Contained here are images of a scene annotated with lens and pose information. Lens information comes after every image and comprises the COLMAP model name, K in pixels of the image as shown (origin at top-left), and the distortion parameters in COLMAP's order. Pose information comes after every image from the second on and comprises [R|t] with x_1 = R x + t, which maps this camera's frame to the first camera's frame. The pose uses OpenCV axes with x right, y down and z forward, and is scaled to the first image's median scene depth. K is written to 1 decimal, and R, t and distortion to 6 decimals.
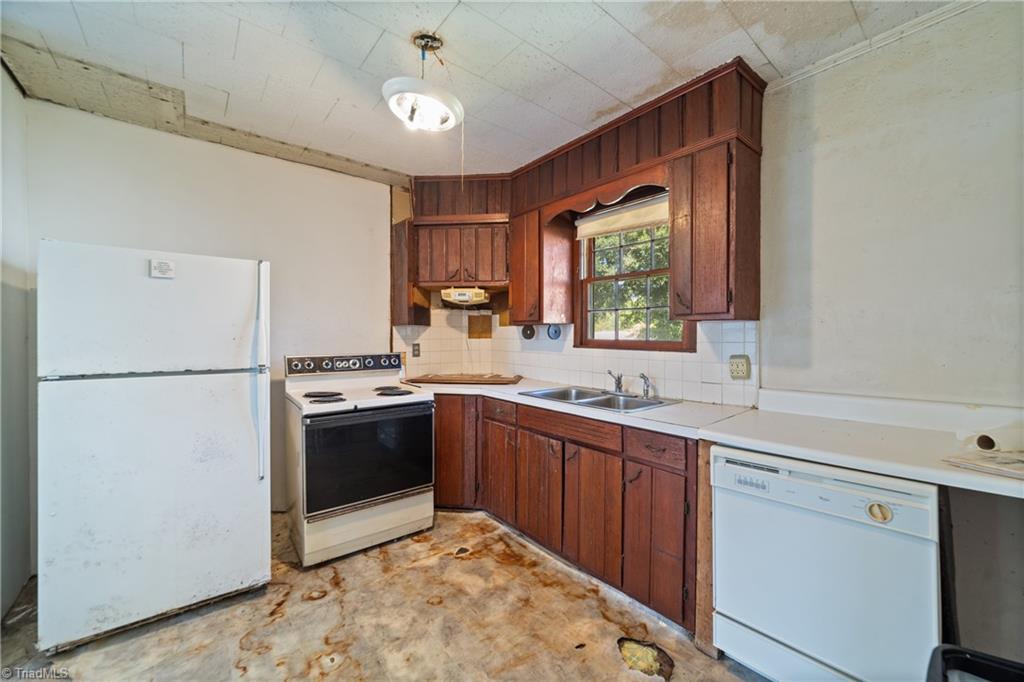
lens RADIAL K [[394.2, 0, 519.7], [0, 394.2, 338.0], [0, 0, 1]] dist [-0.017957, 0.006703]
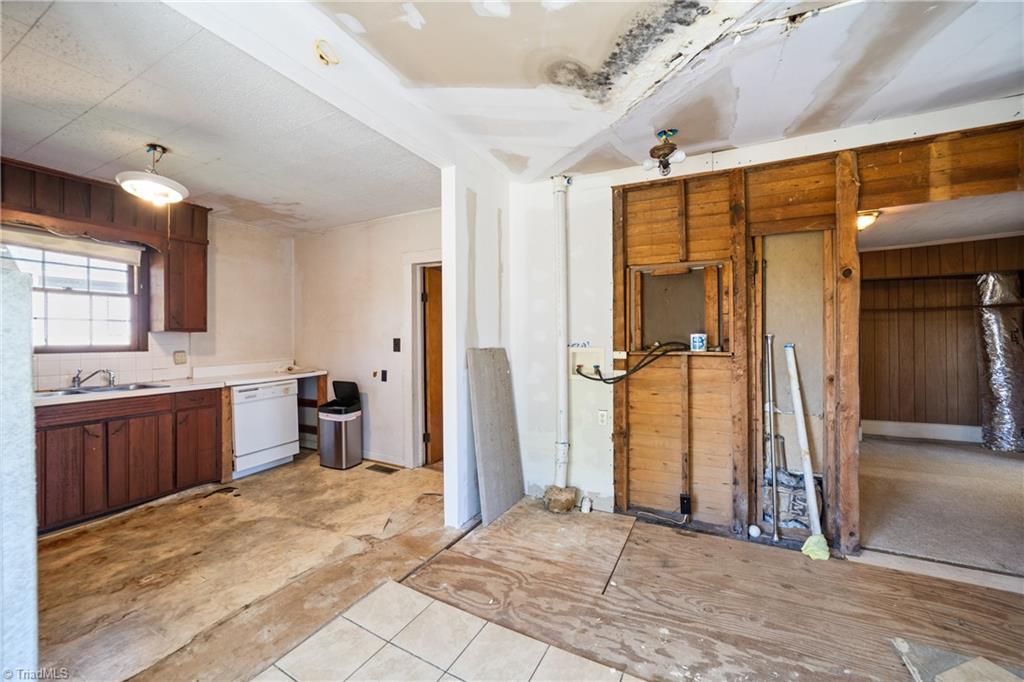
lens RADIAL K [[394.2, 0, 519.7], [0, 394.2, 338.0], [0, 0, 1]] dist [-0.017957, 0.006703]
pose [[-0.388469, 0.004103, 0.921453, -2.011623], [0.014251, 0.999897, 0.001556, 0.003055], [-0.921352, 0.013737, -0.388487, 0.289673]]
